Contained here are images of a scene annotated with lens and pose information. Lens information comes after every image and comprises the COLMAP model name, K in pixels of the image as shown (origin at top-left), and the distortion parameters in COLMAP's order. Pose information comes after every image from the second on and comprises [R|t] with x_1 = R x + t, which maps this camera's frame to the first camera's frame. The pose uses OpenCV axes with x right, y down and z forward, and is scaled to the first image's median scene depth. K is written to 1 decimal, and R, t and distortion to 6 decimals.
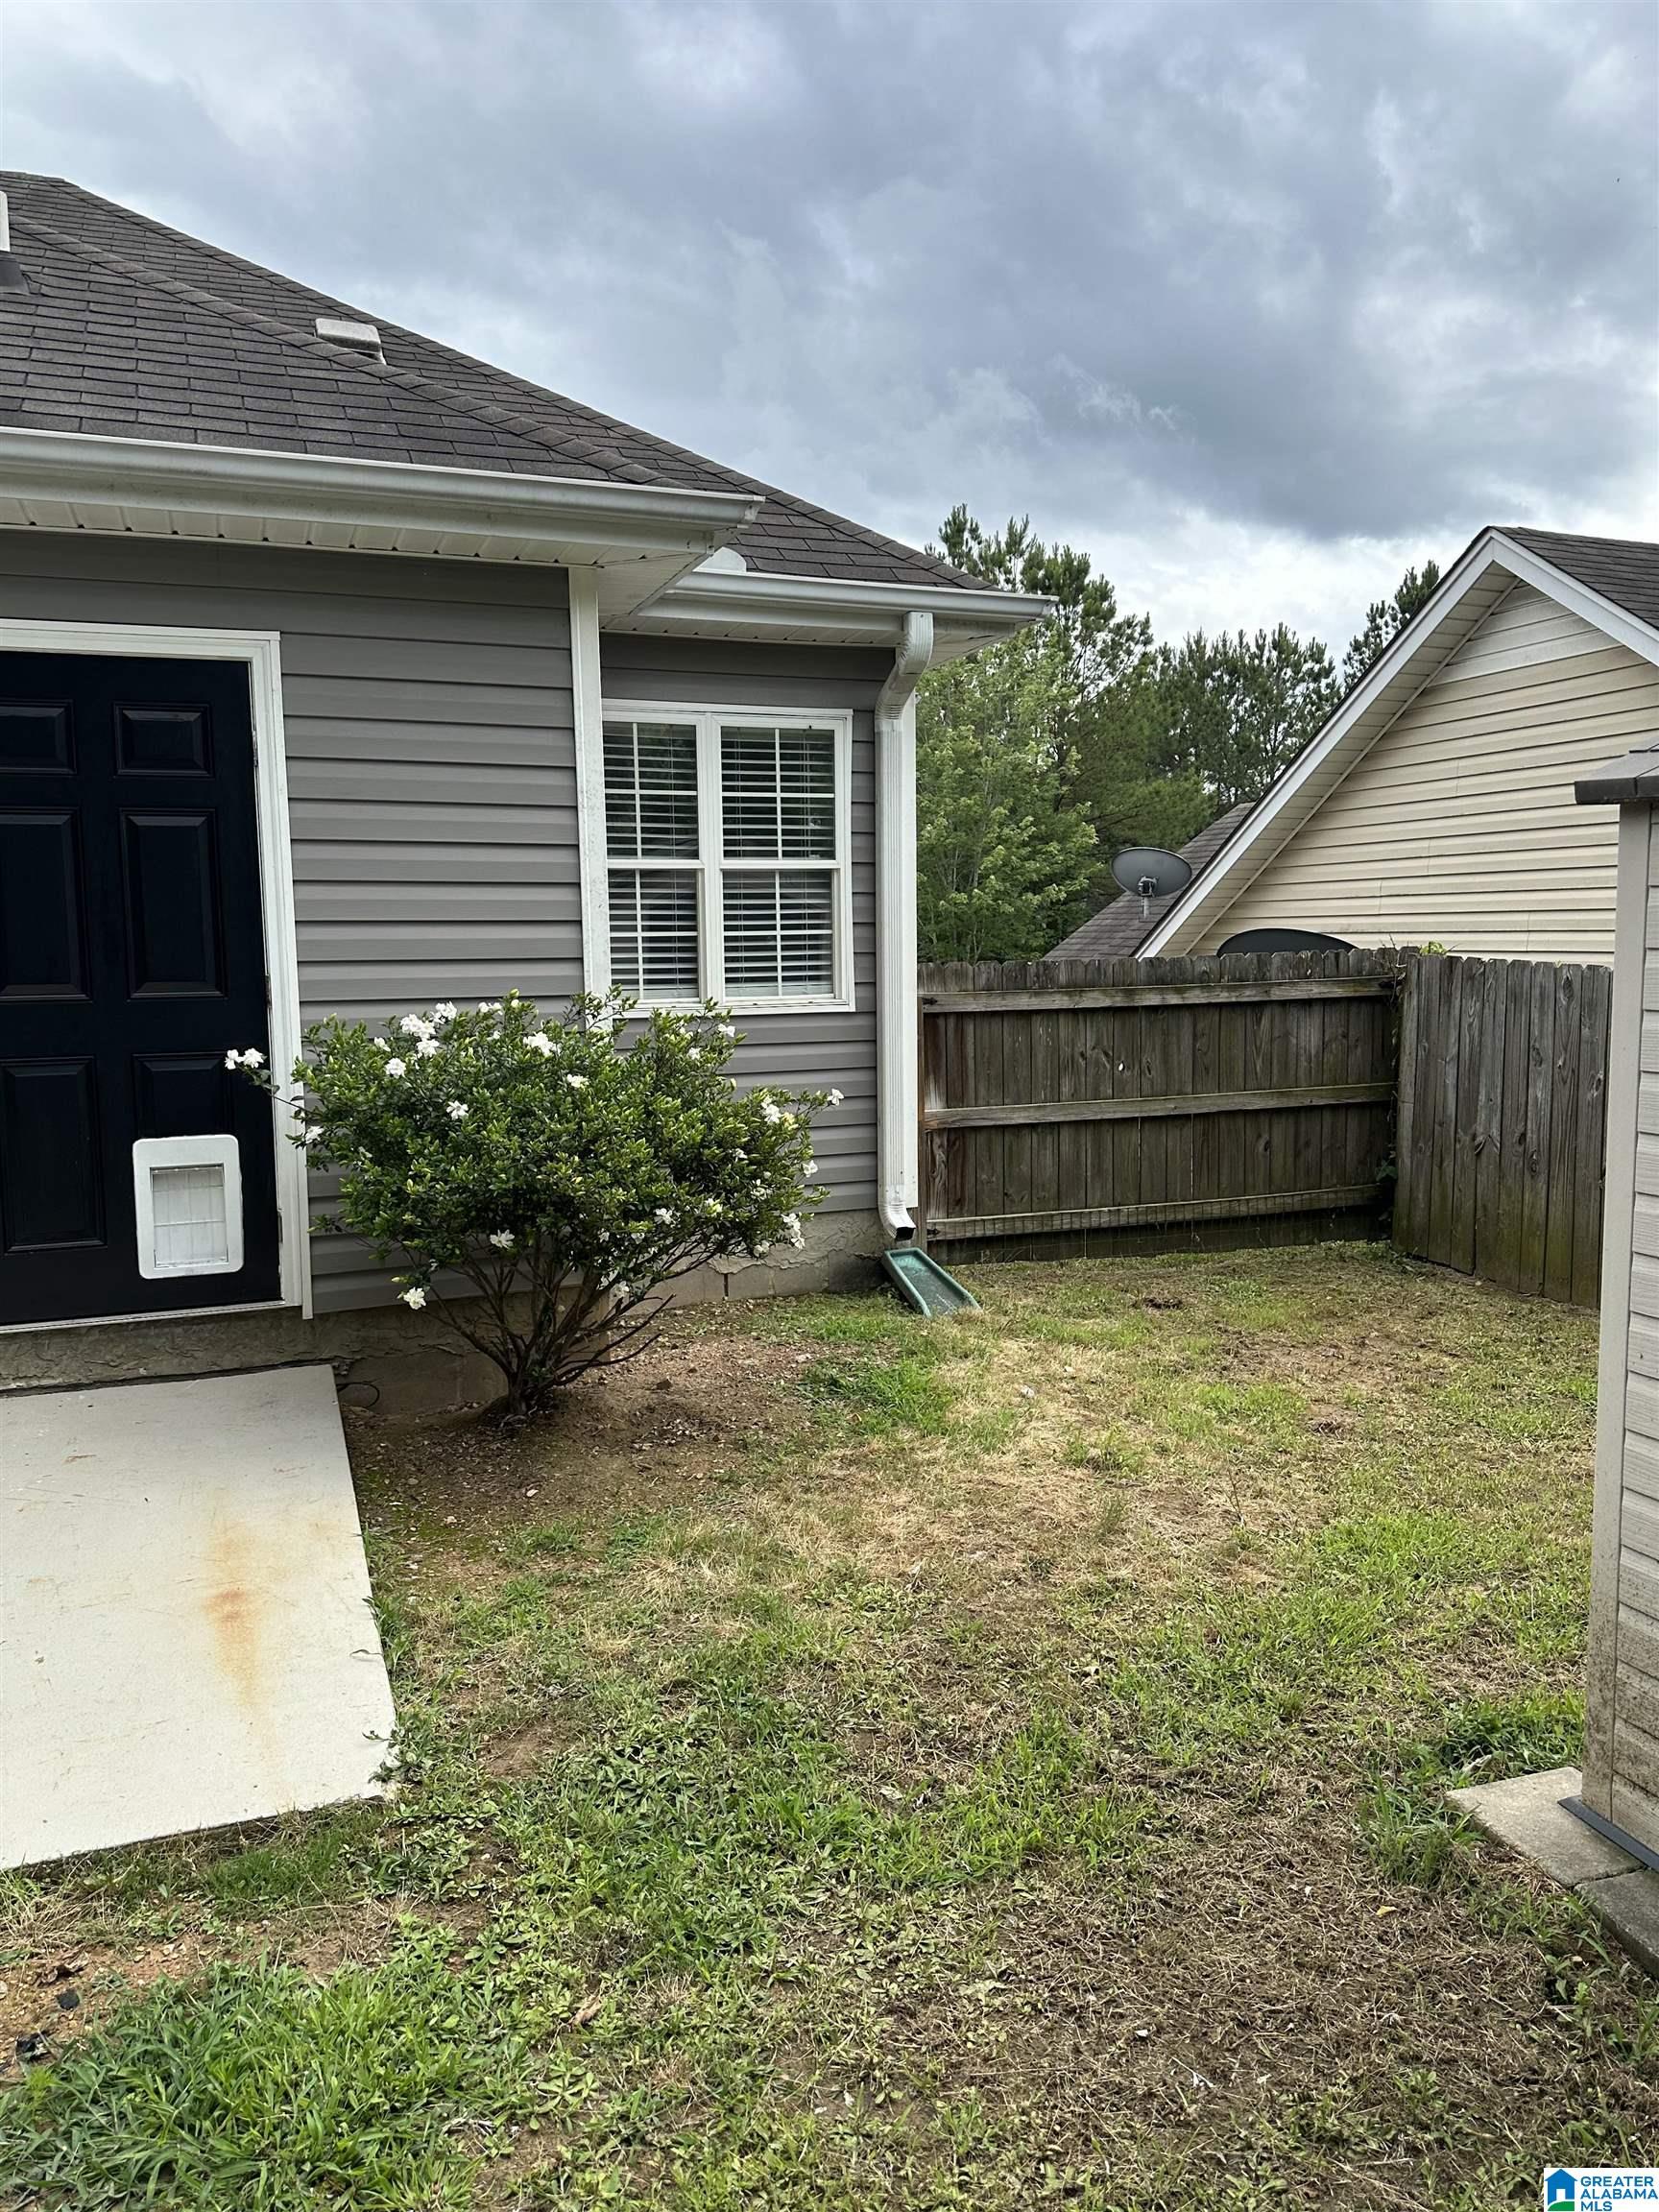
lens RADIAL K [[1565.8, 0, 837.9], [0, 1565.8, 1095.0], [0, 0, 1]] dist [0.038008, -0.021177]
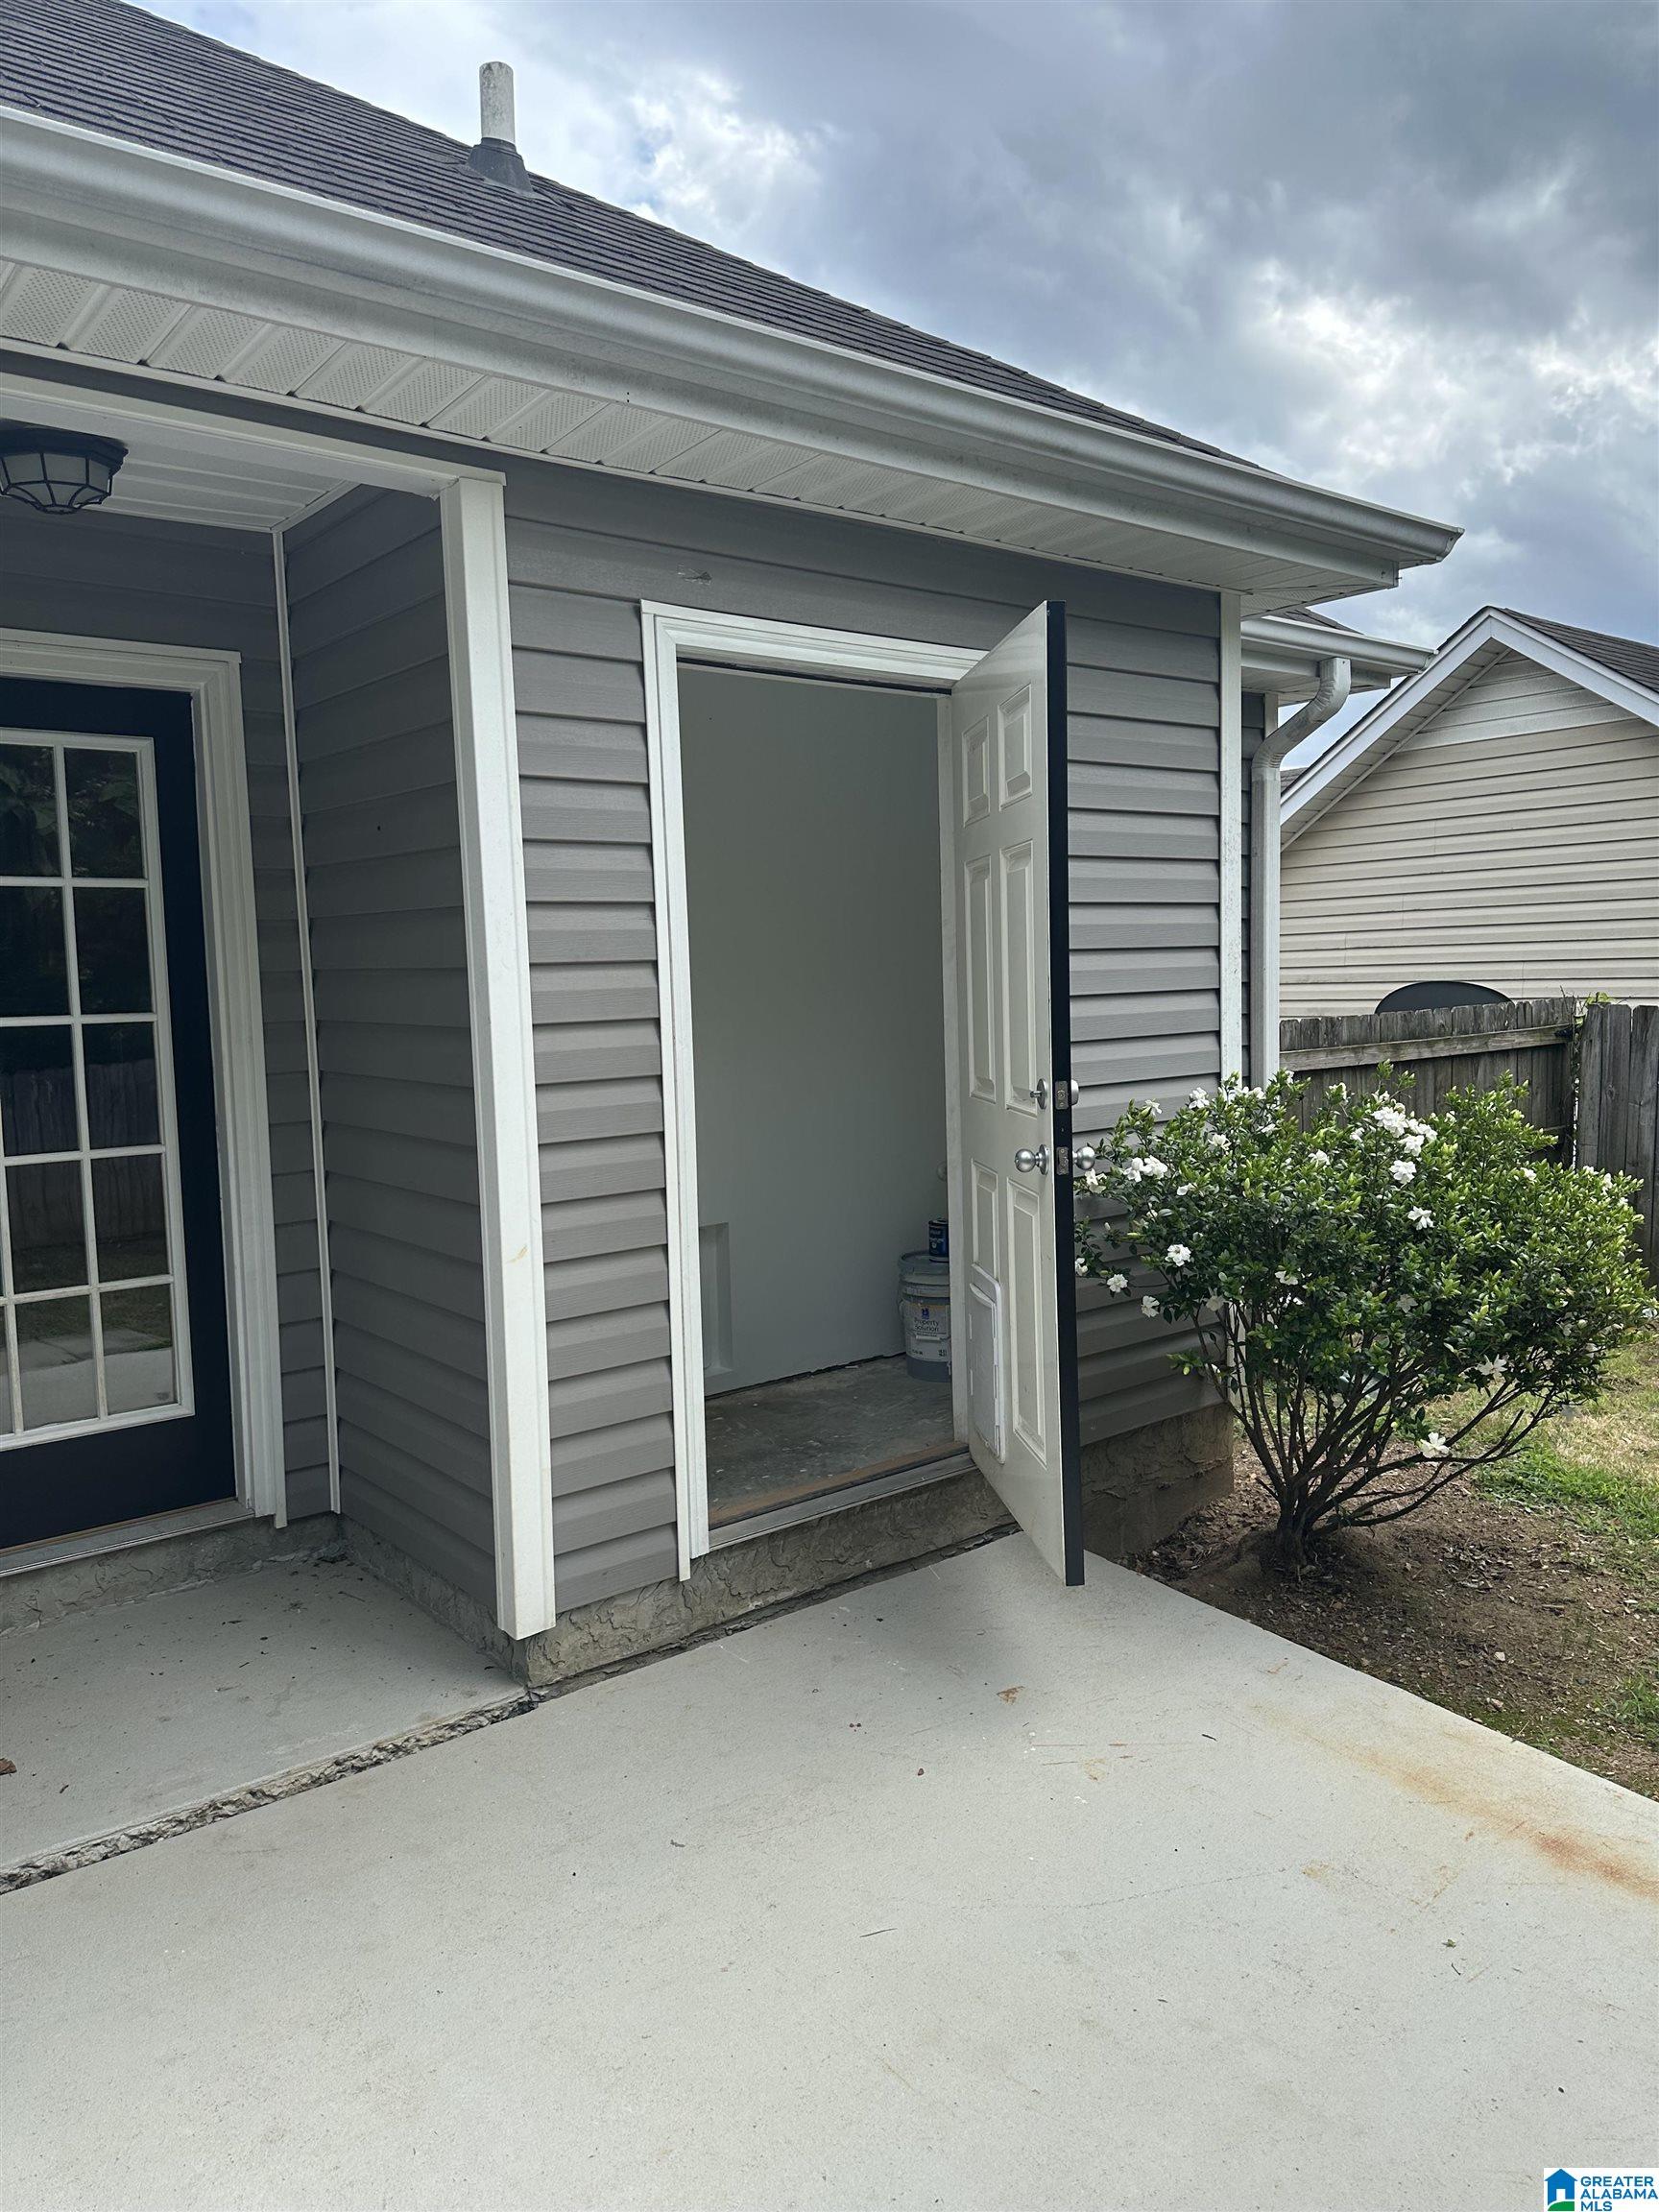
lens RADIAL K [[1565.8, 0, 811.8], [0, 1565.8, 1104.0], [0, 0, 1]] dist [0.038008, -0.021177]
pose [[0.947477, -0.039001, 0.317438, -0.725218], [0.046422, 0.998796, -0.015844, -0.046568], [-0.316438, 0.029748, 0.948147, 0.254548]]
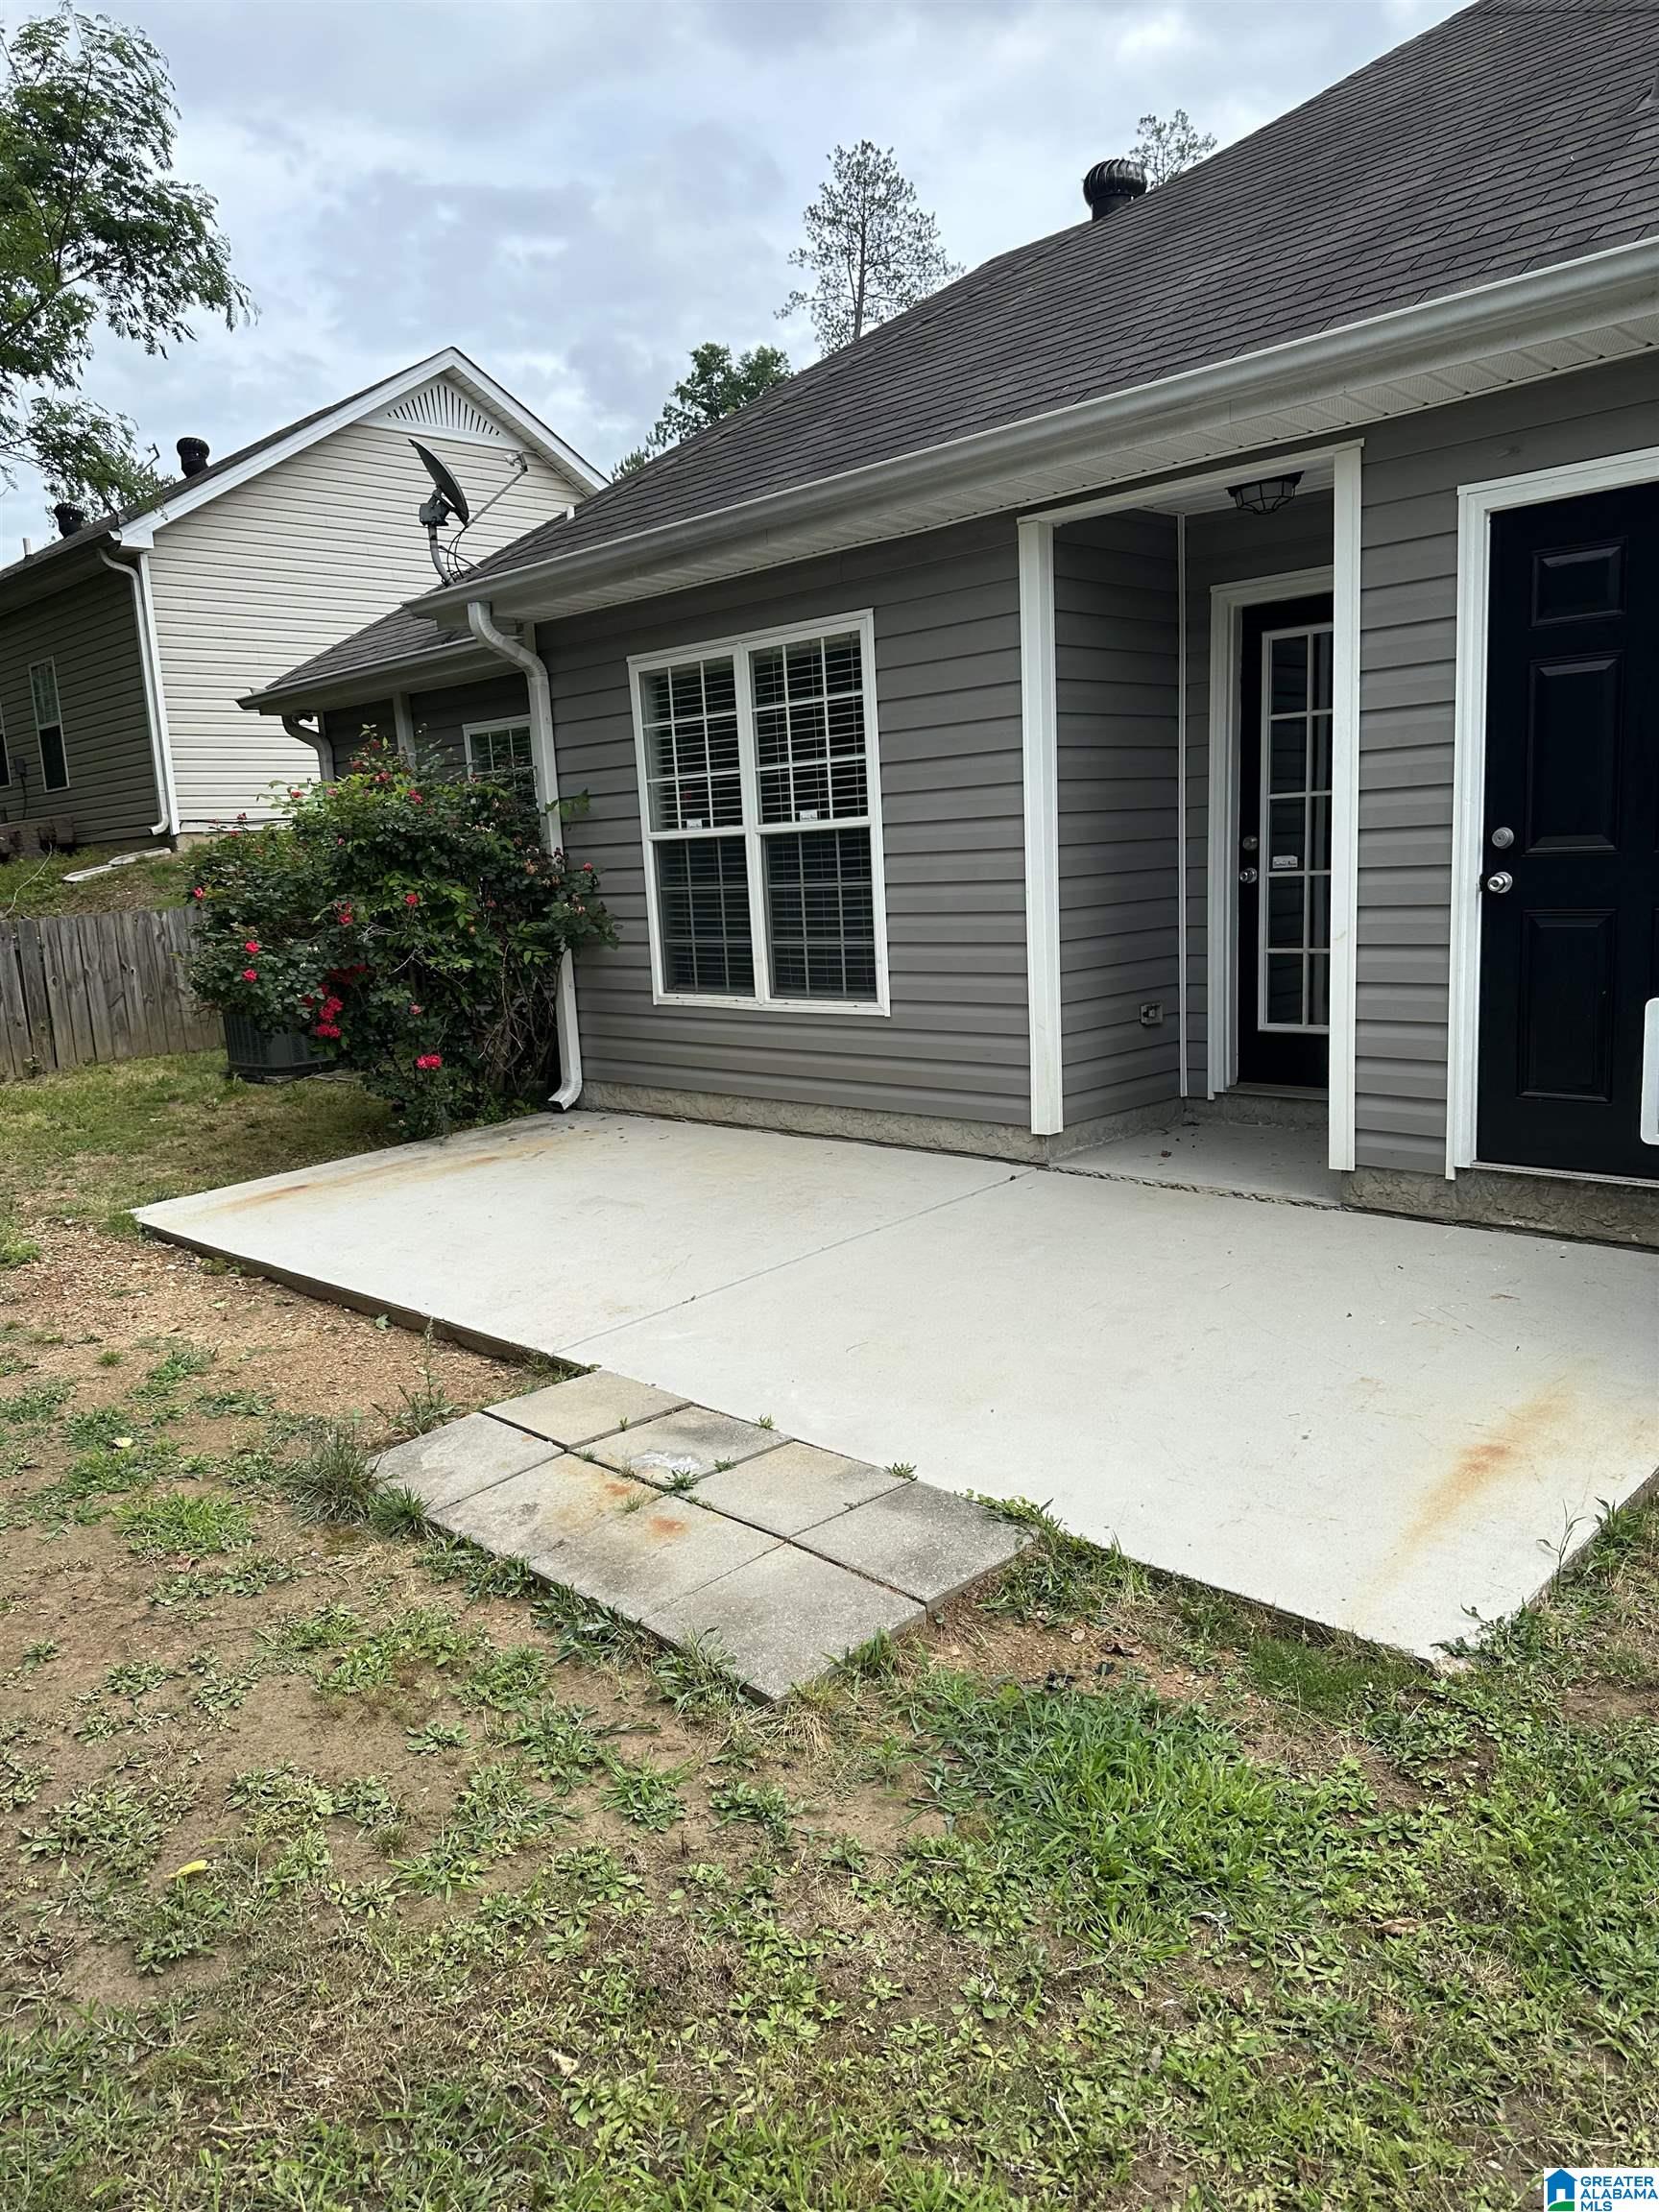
lens RADIAL K [[1565.8, 0, 820.2], [0, 1565.8, 1100.4], [0, 0, 1]] dist [0.038008, -0.021177]
pose [[0.428813, 0.141819, -0.892192, 0.225949], [-0.045010, 0.989728, 0.135690, -0.016900], [0.902271, -0.018028, 0.430792, 0.128771]]
